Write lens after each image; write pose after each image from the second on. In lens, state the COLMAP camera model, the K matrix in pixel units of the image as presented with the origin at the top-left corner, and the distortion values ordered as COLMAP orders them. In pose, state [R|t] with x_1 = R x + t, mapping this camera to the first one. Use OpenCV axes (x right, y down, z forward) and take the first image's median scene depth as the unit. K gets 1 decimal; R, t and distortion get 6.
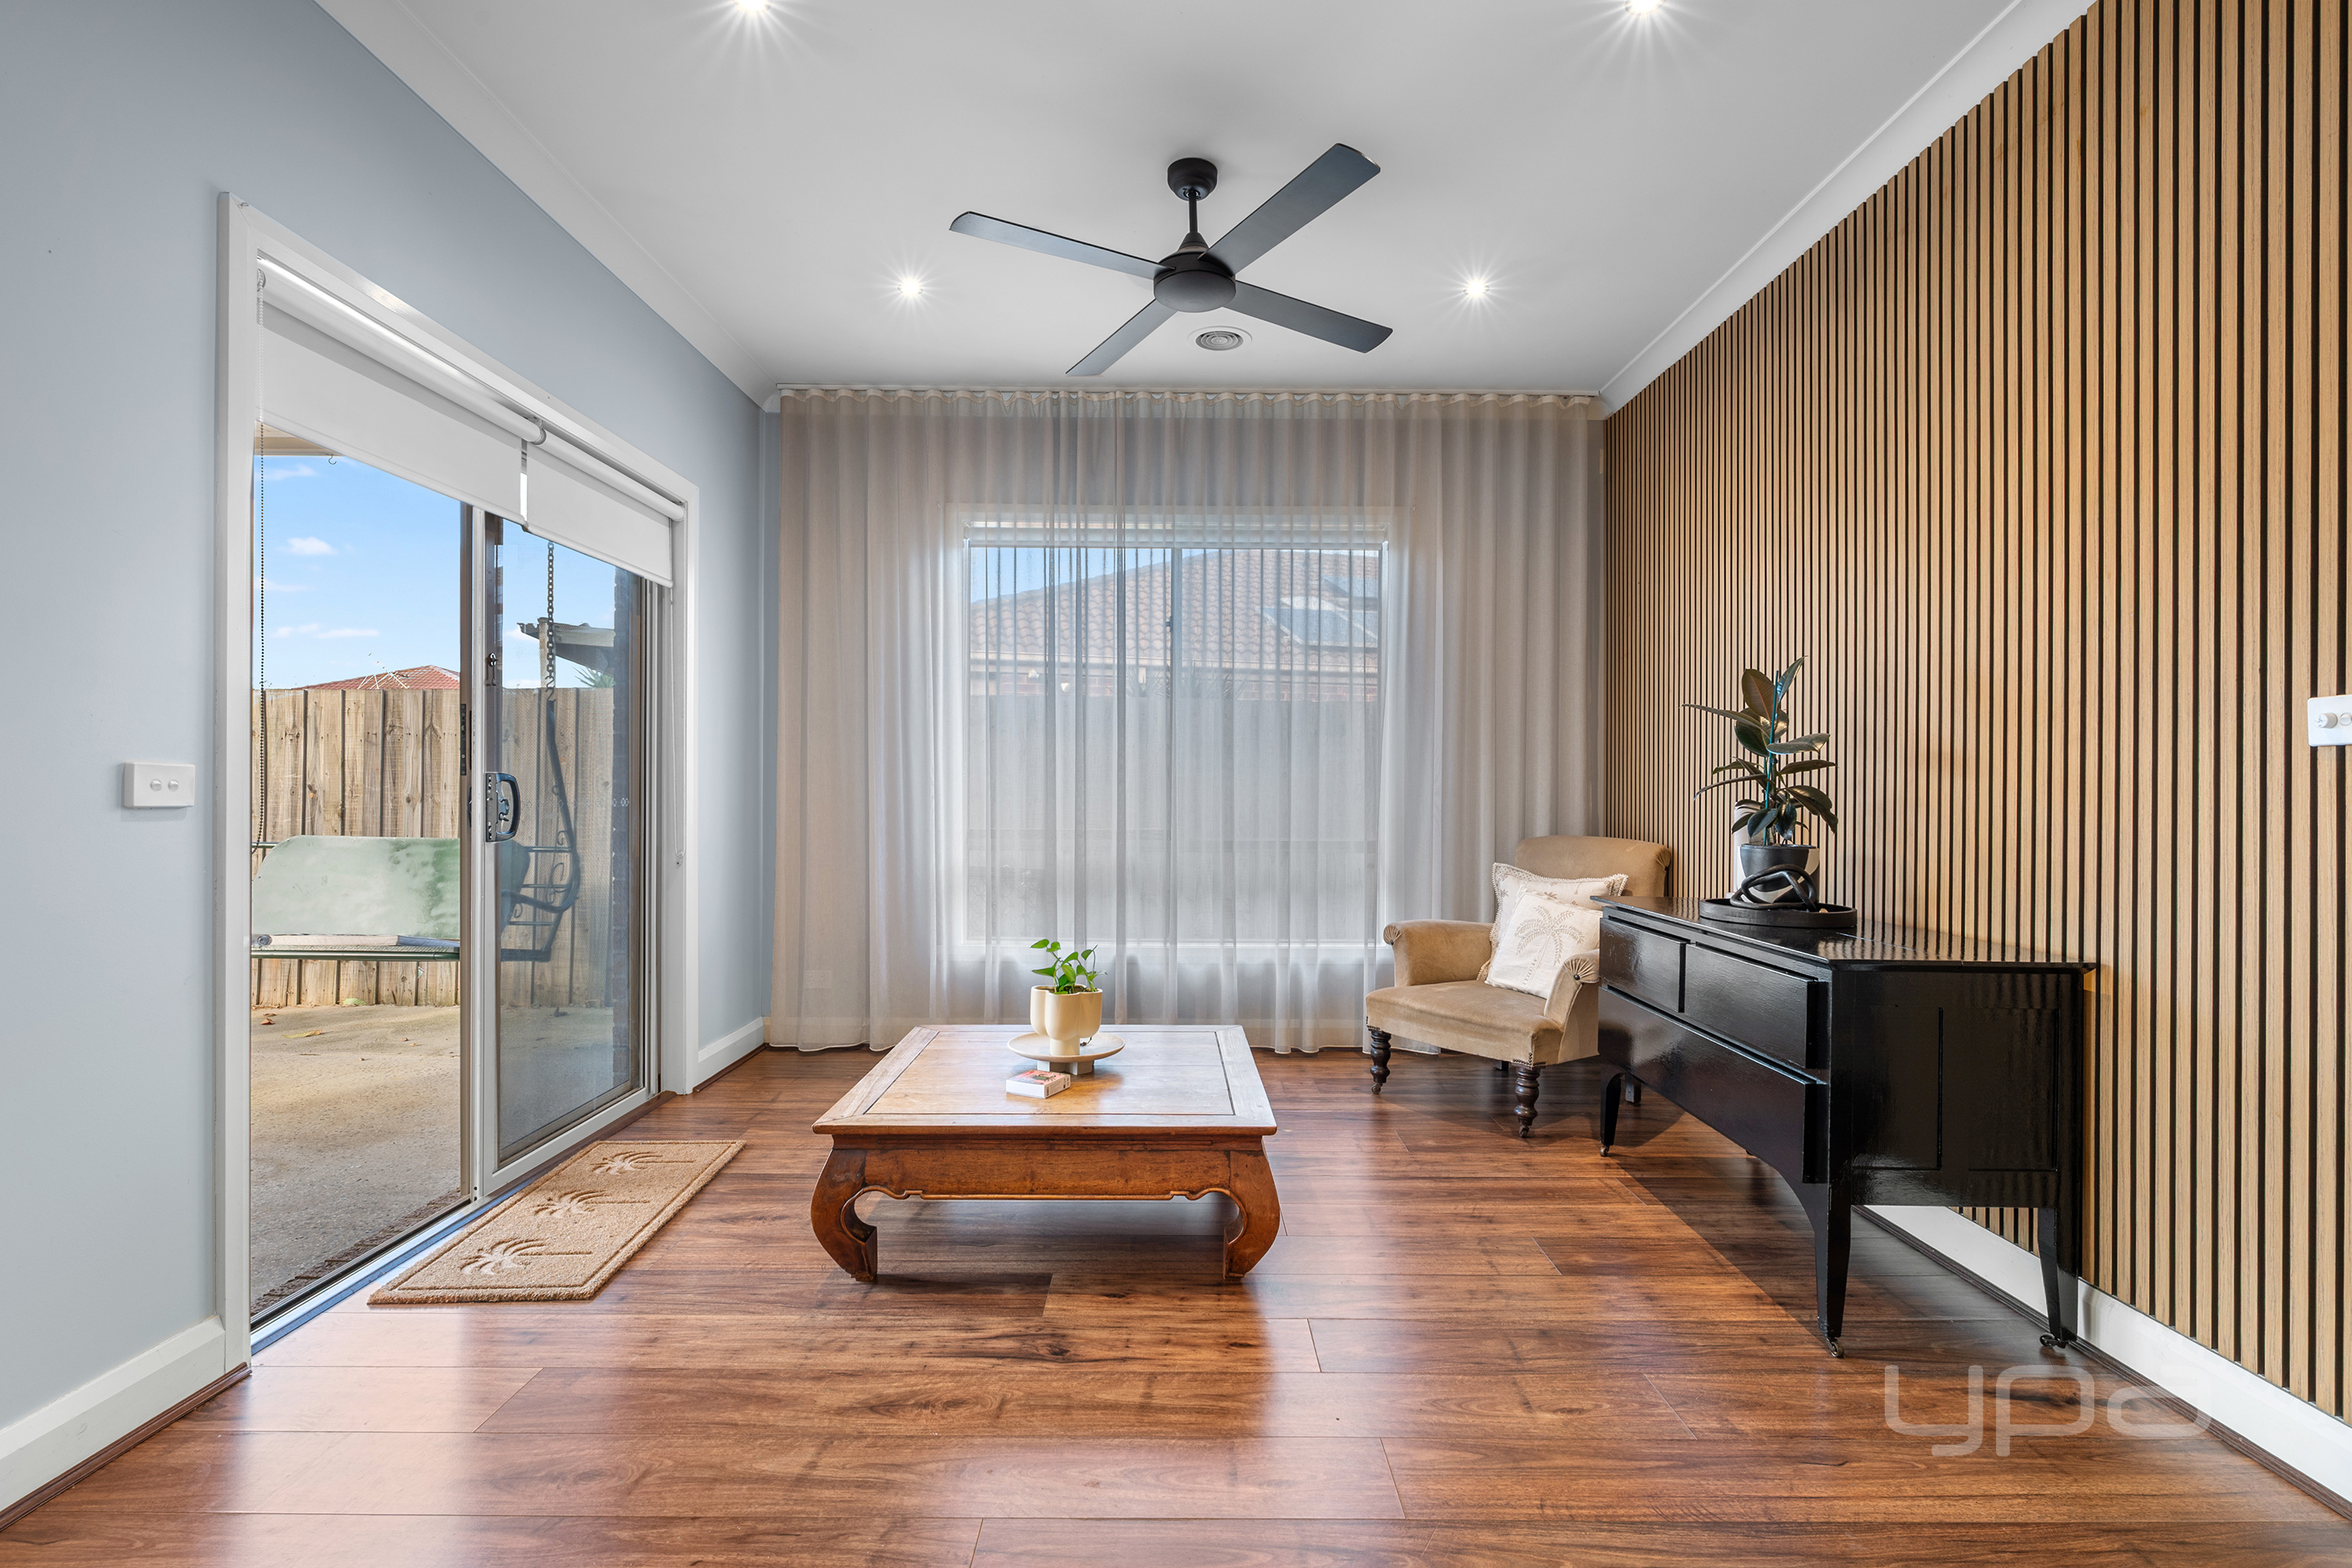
lens RADIAL K [[1084.8, 0, 1176.0], [0, 1084.8, 784.0], [0, 0, 1]] dist [-0.002562, -0.000219]
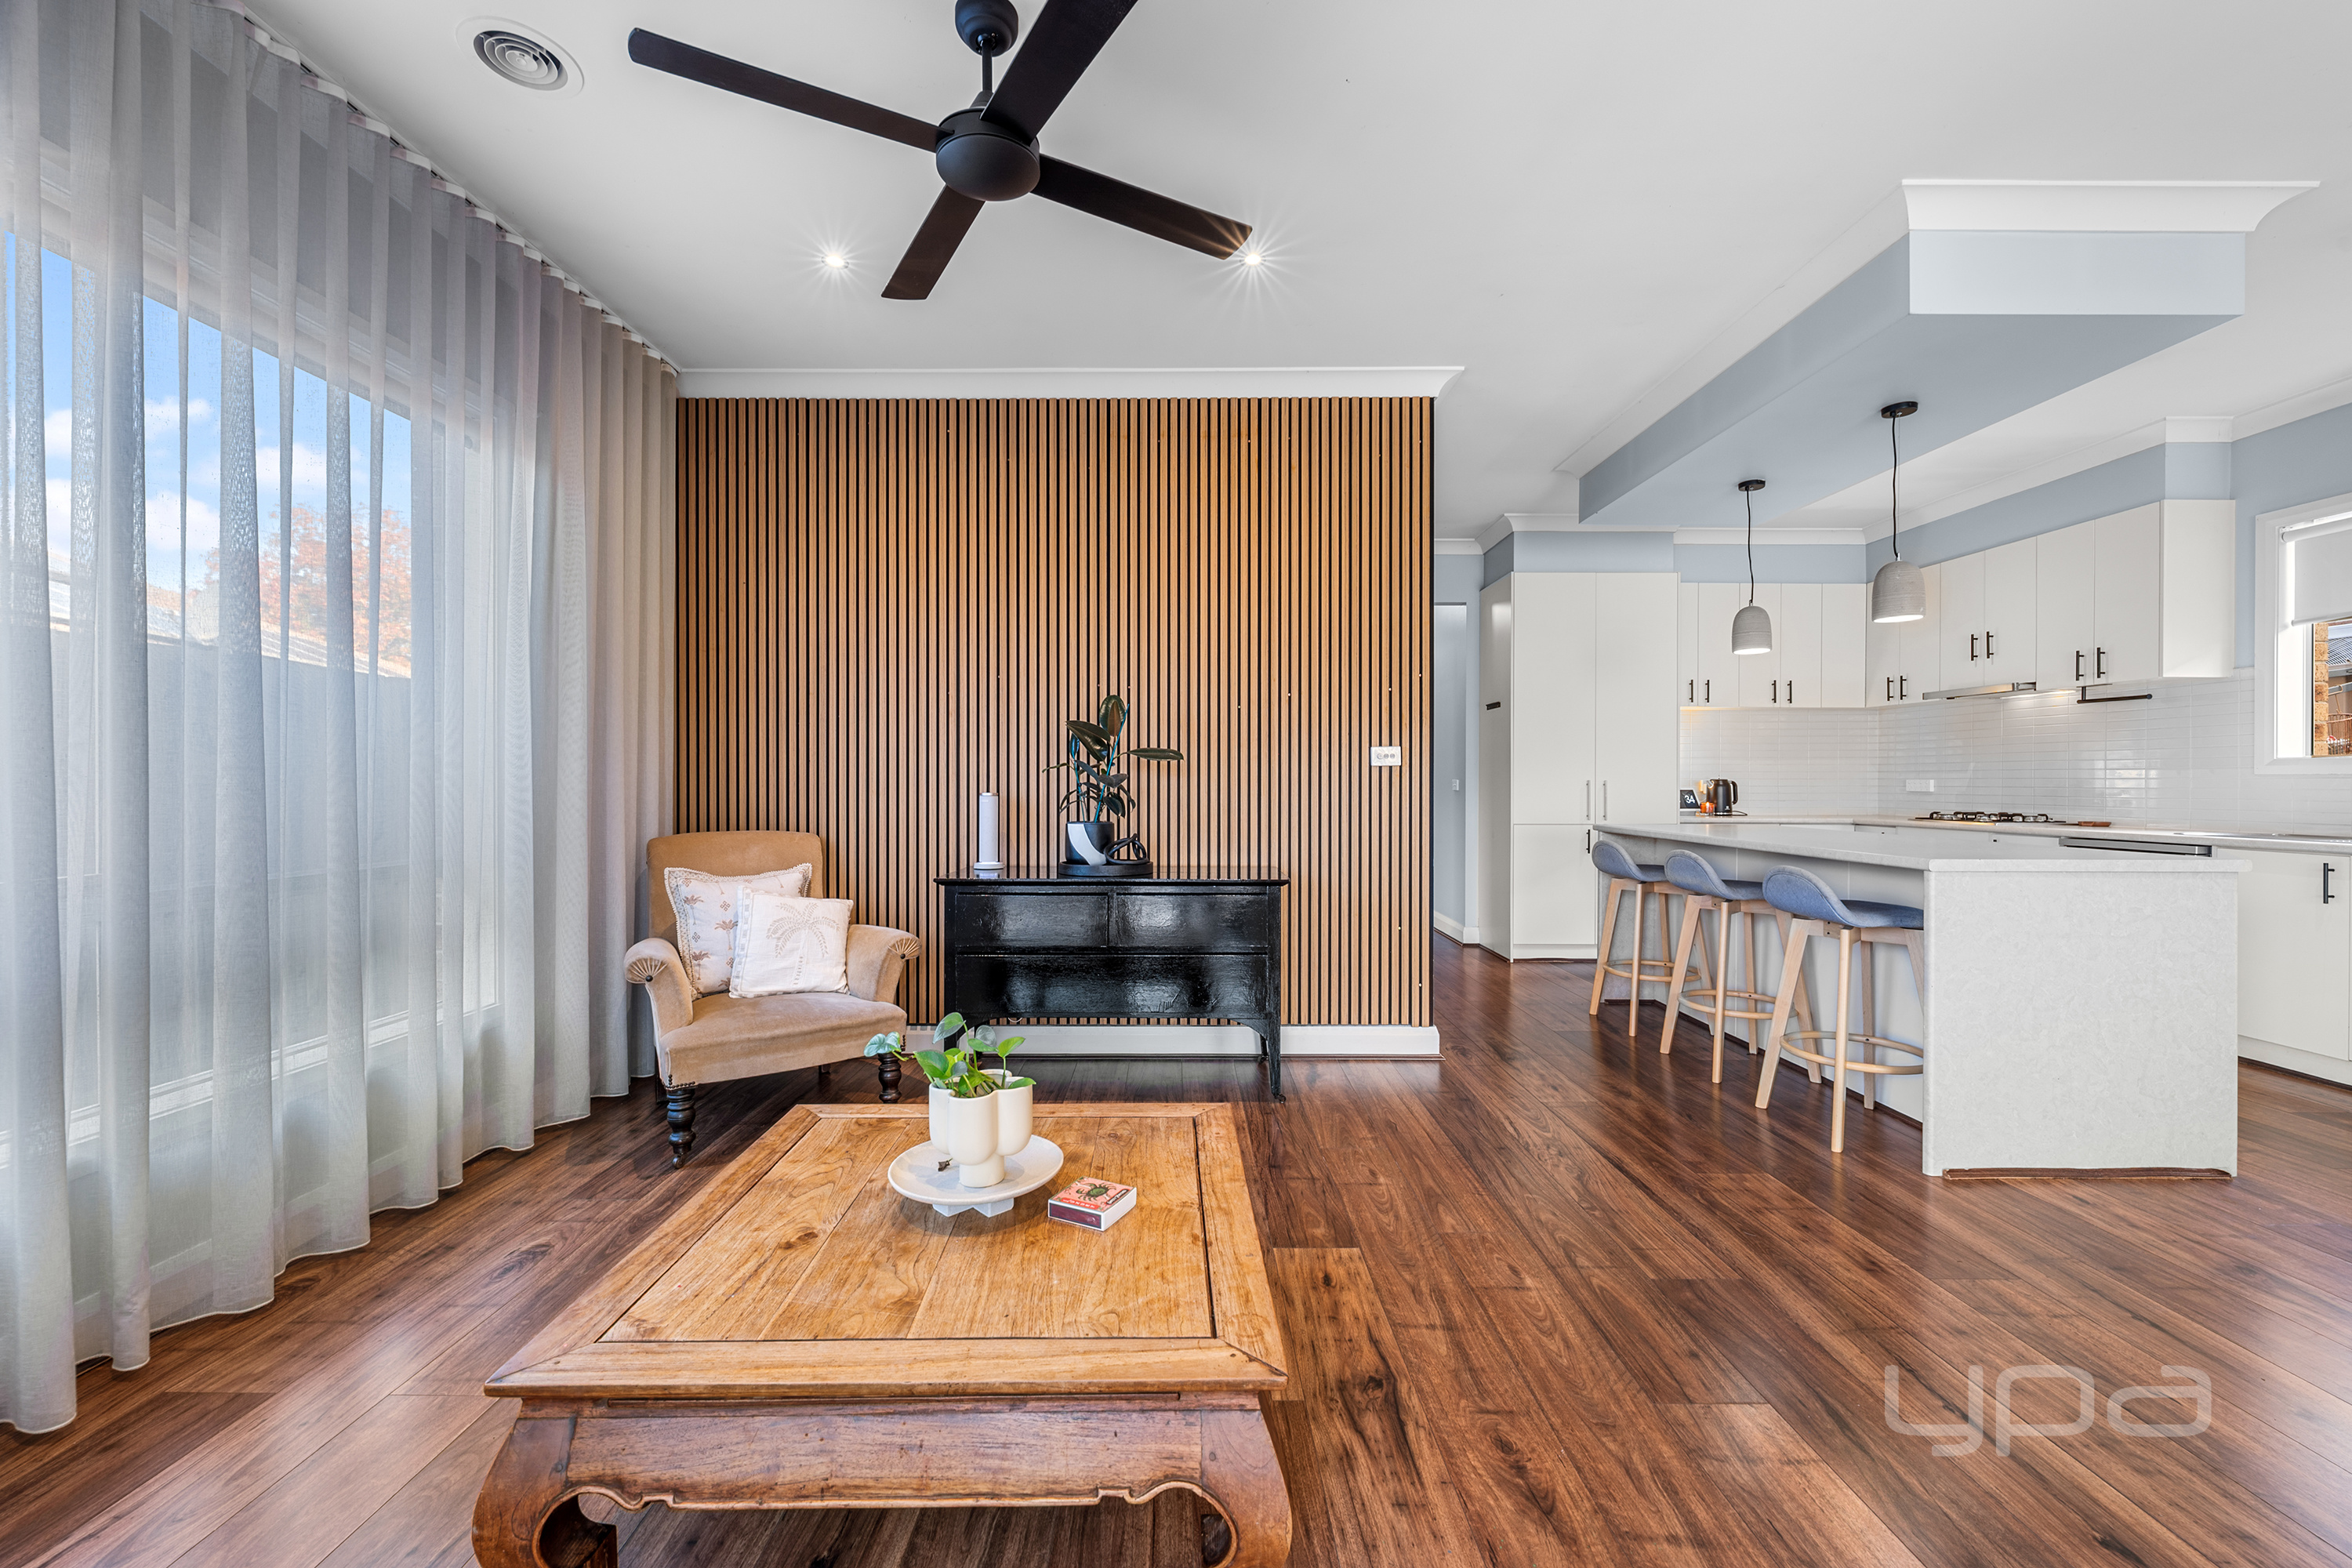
lens RADIAL K [[934.0, 0, 1176.7], [0, 934.0, 777.6], [0, 0, 1]] dist [-0.002126, 0.000297]
pose [[0.002217, -0.001999, 0.999996, -0.913137], [-0.004923, 0.999986, 0.002010, -0.008015], [-0.999985, -0.004927, 0.002207, 1.158025]]
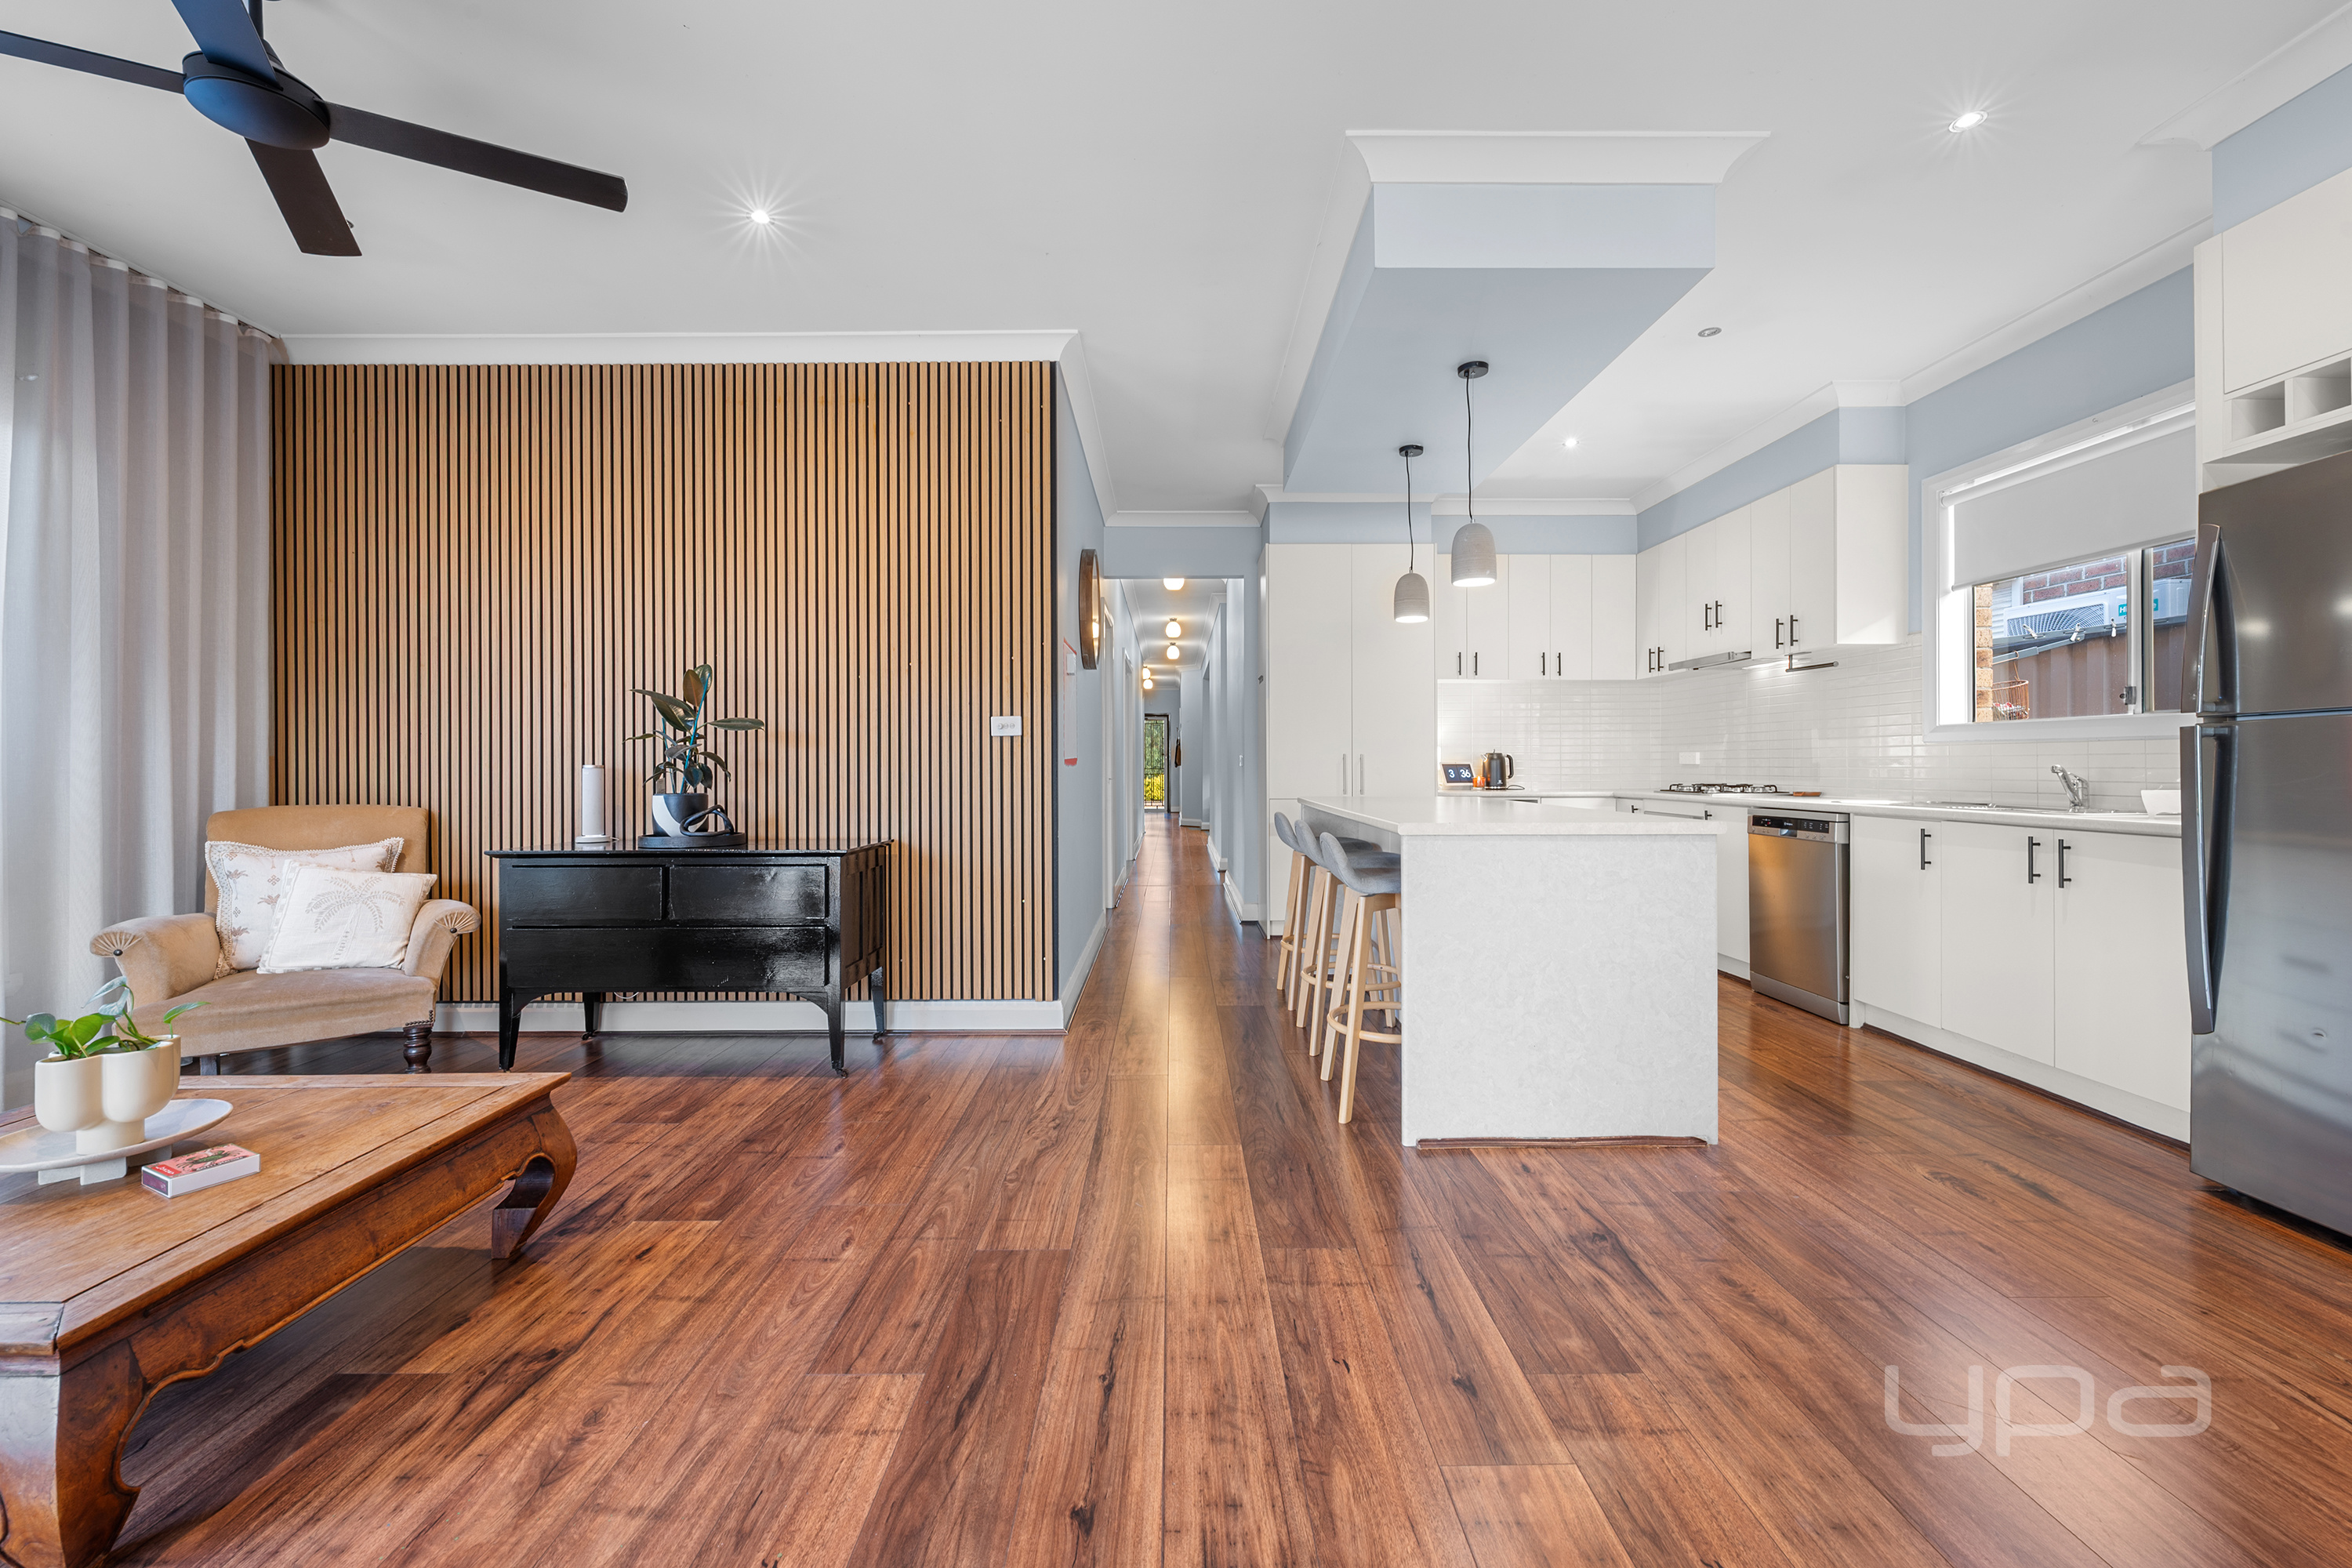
lens RADIAL K [[941.8, 0, 1178.6], [0, 941.8, 760.1], [0, 0, 1]] dist [-0.002298, 0.000129]
pose [[-0.002853, 0.000020, 0.999996, -0.898349], [-0.000059, 1.000000, -0.000020, 0.015844], [-0.999996, -0.000059, -0.002853, 0.458657]]
